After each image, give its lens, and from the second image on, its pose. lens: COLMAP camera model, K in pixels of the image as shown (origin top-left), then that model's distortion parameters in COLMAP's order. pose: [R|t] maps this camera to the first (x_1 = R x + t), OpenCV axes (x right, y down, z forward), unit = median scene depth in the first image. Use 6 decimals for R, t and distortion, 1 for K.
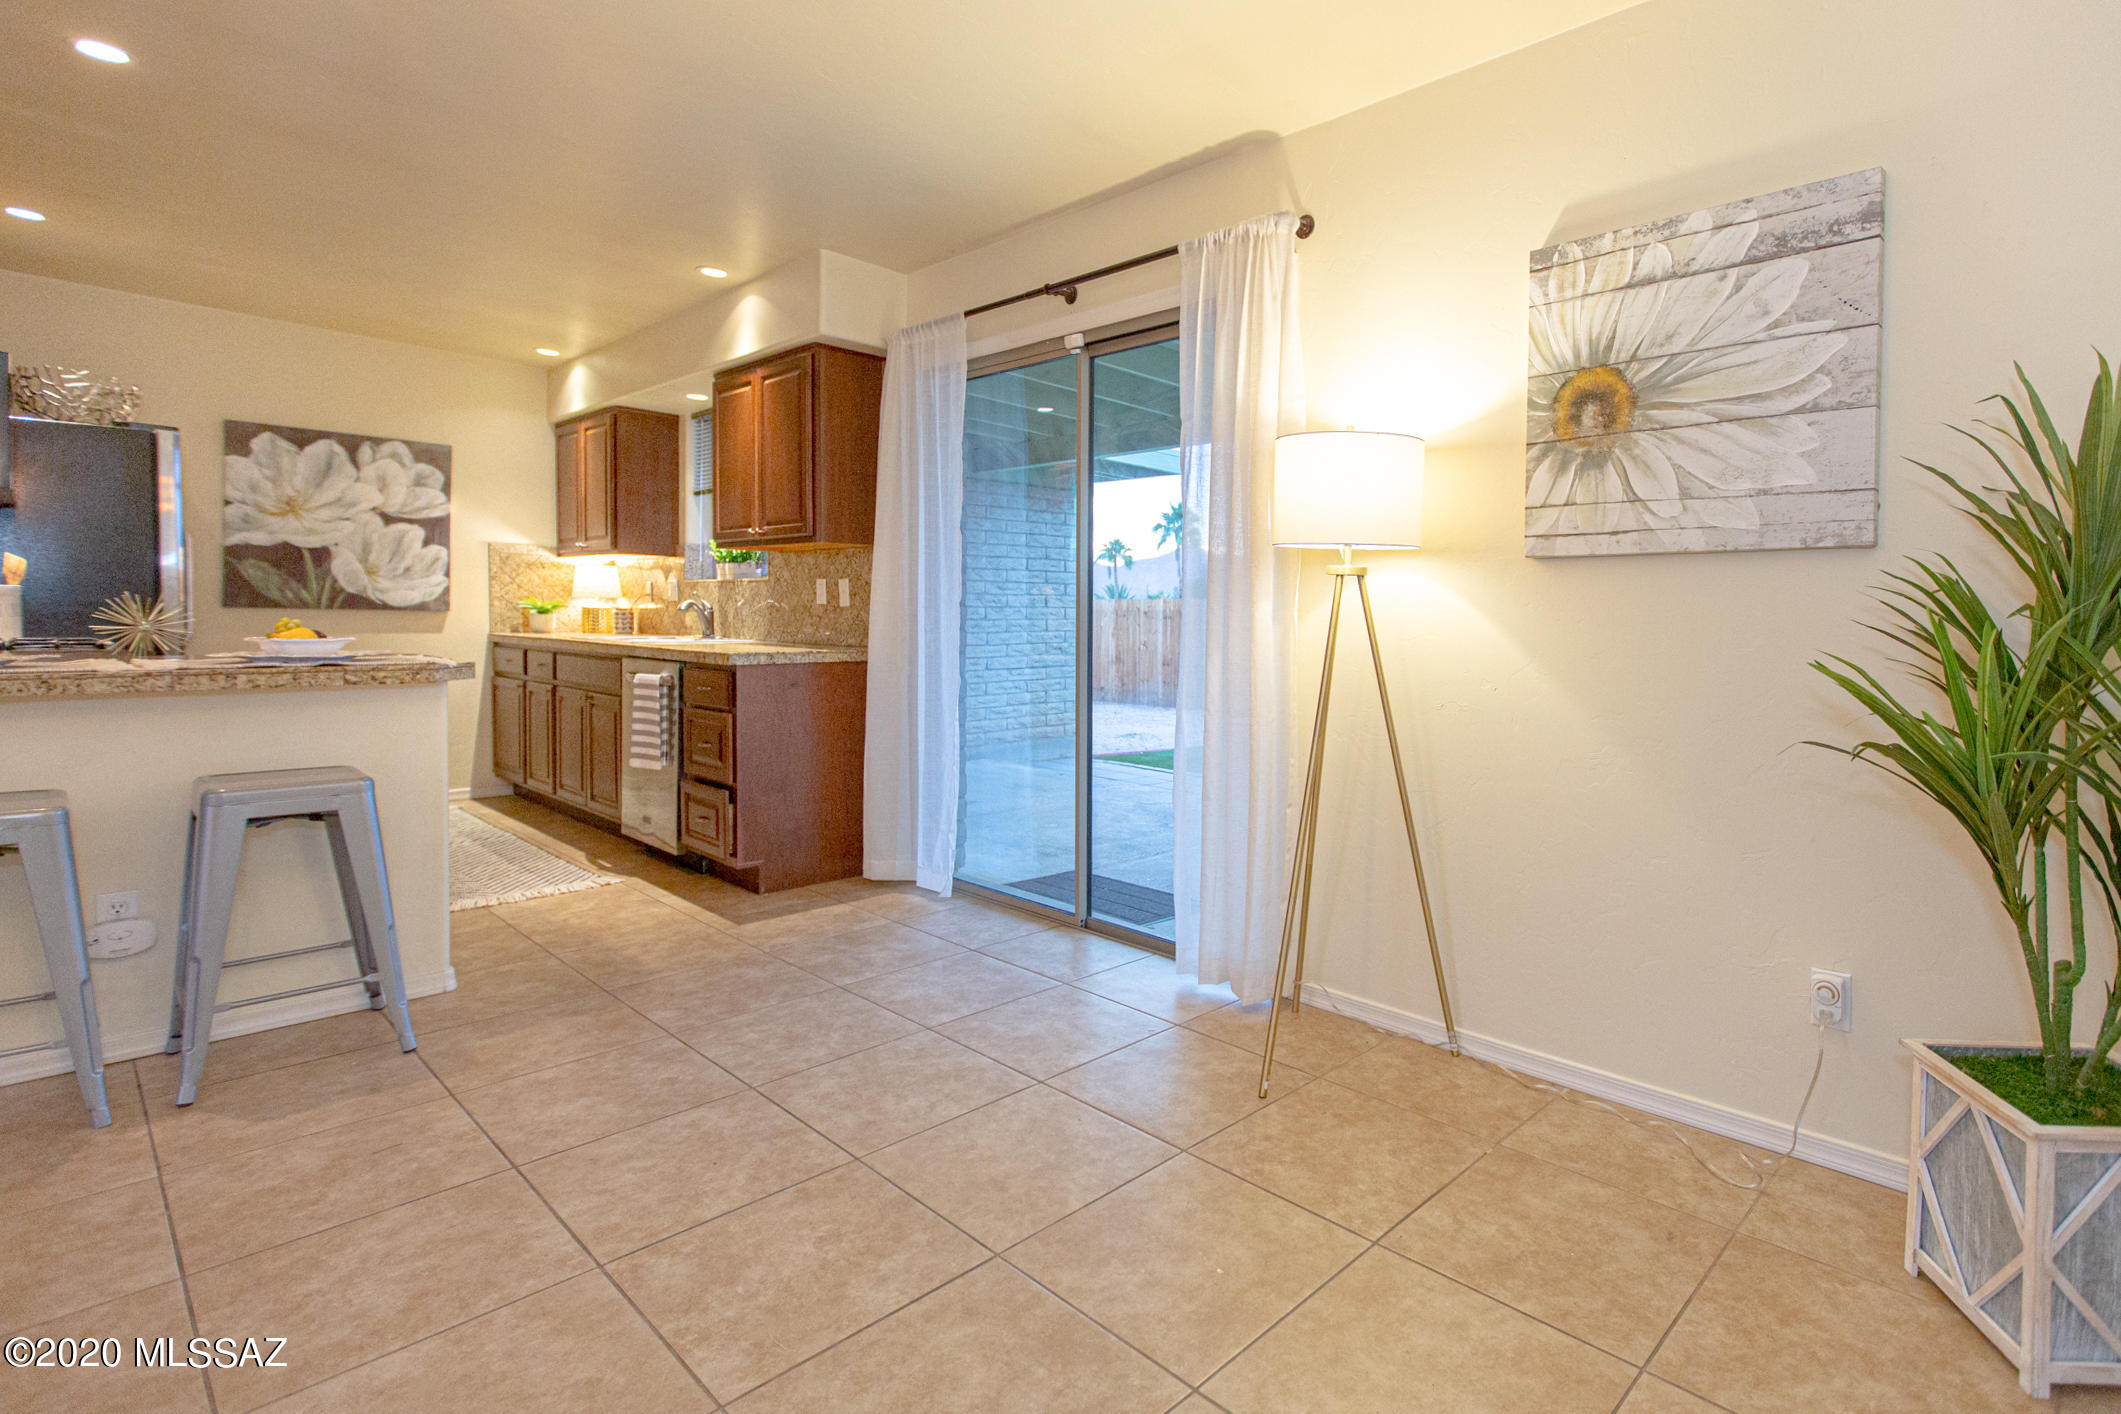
lens RADIAL K [[987.9, 0, 1275.3], [0, 987.9, 647.7], [0, 0, 1]] dist [0.001696, -0.002711]
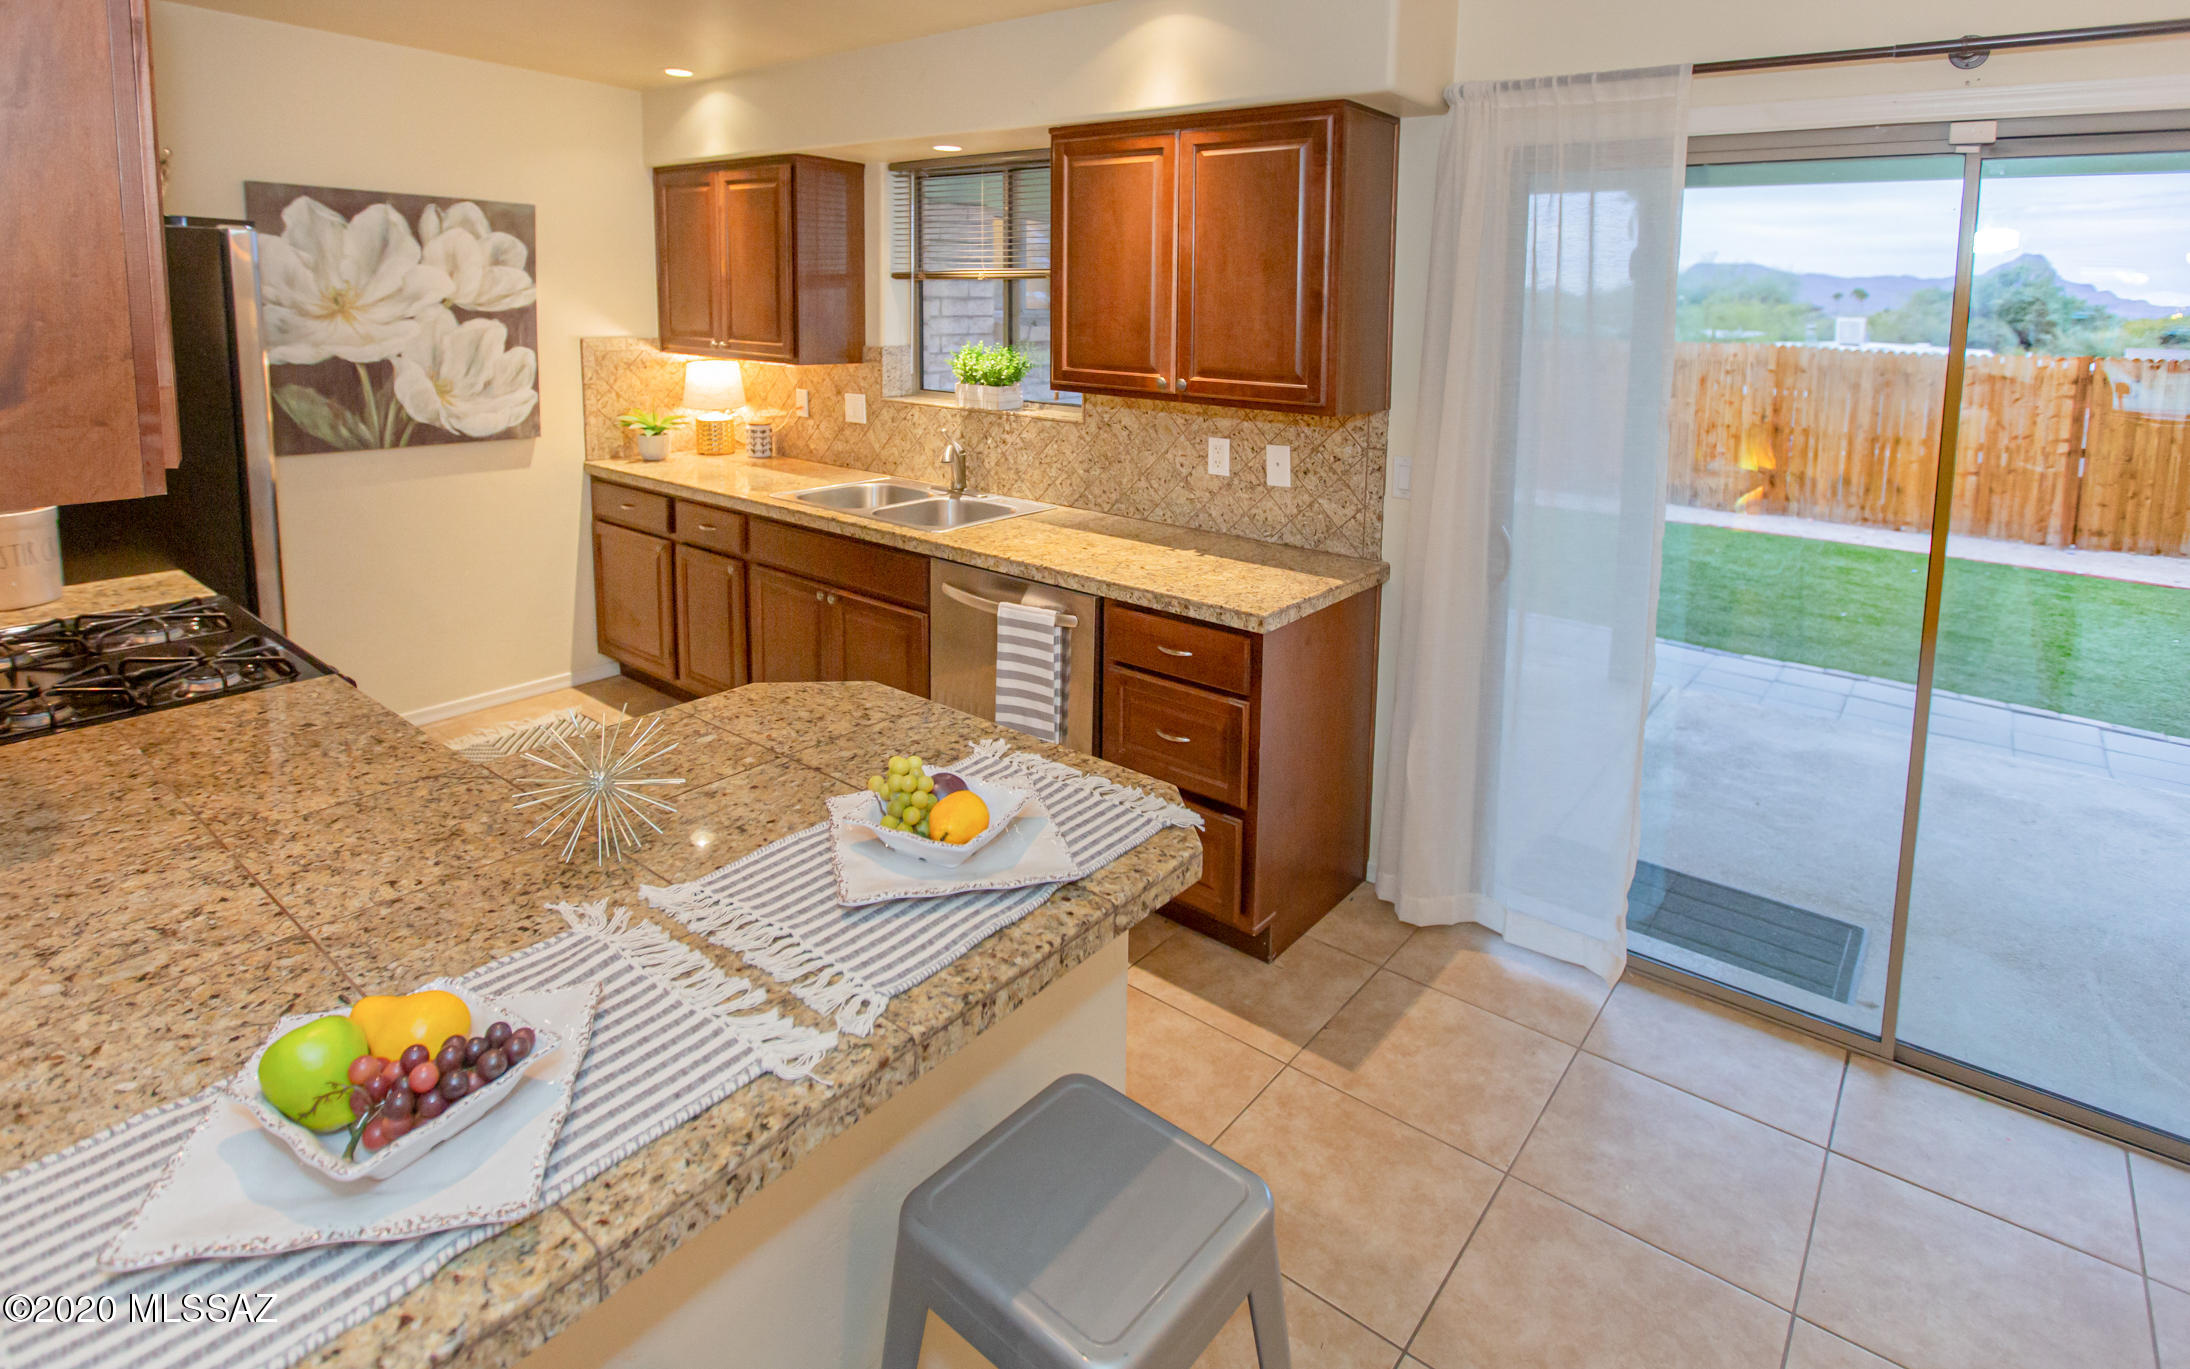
lens RADIAL K [[1041.9, 0, 1133.0], [0, 1041.9, 401.7], [0, 0, 1]] dist [-0.005123, 0.000337]
pose [[0.999356, -0.004248, 0.035637, -0.454004], [0.001782, 0.997618, 0.068961, -0.120231], [-0.035845, -0.068853, 0.996983, 0.244426]]
